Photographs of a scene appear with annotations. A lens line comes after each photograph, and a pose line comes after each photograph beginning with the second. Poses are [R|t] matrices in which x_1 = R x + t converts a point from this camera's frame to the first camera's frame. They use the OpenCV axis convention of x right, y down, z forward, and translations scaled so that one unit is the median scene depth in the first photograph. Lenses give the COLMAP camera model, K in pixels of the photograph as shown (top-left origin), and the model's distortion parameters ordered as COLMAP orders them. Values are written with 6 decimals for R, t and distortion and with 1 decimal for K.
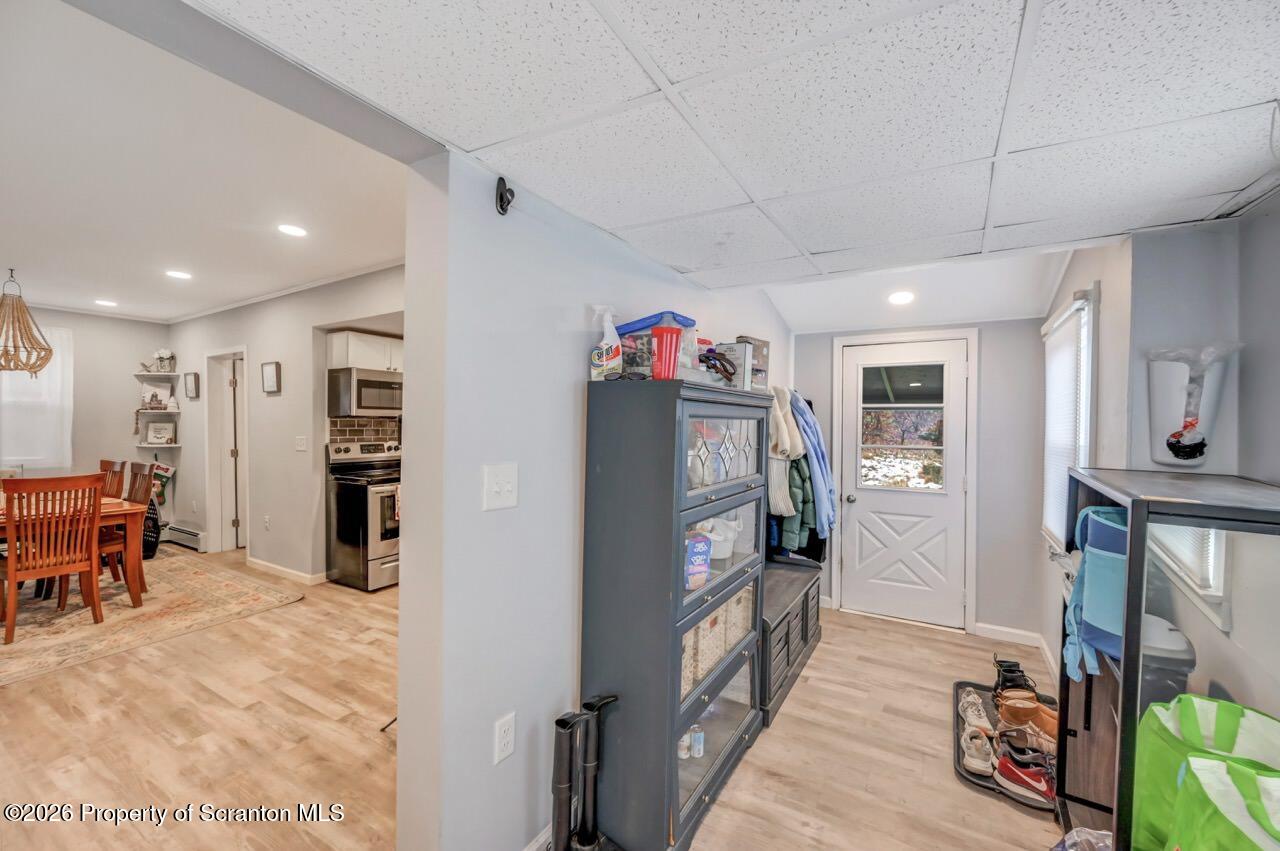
lens RADIAL K [[508.1, 0, 643.7], [0, 508.1, 427.1], [0, 0, 1]] dist [-0.002543, -0.000053]
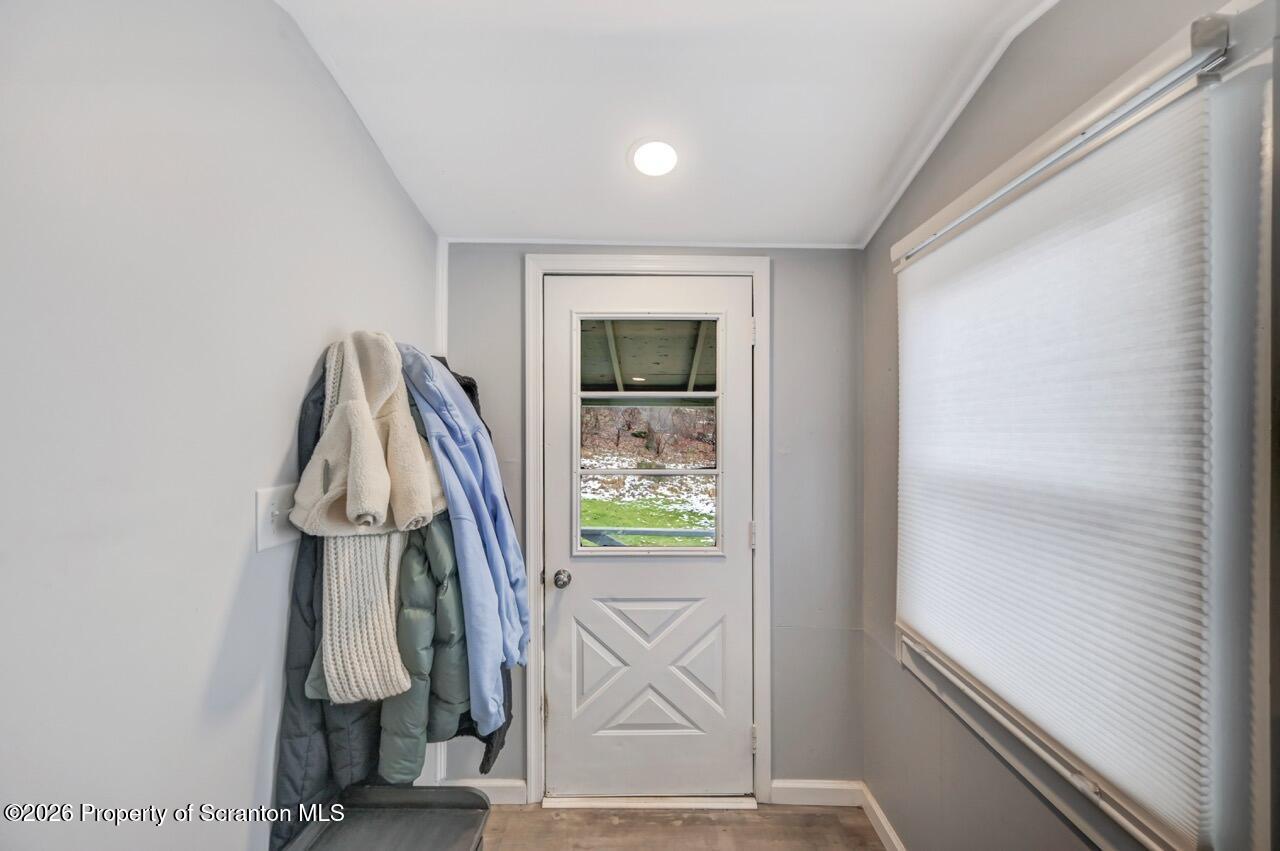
lens RADIAL K [[508.1, 0, 643.7], [0, 508.1, 427.1], [0, 0, 1]] dist [-0.002543, -0.000053]
pose [[0.864255, -0.010782, 0.502939, 0.259128], [0.009566, 0.999942, 0.004997, -0.011616], [-0.502964, 0.000493, 0.864307, 0.598320]]
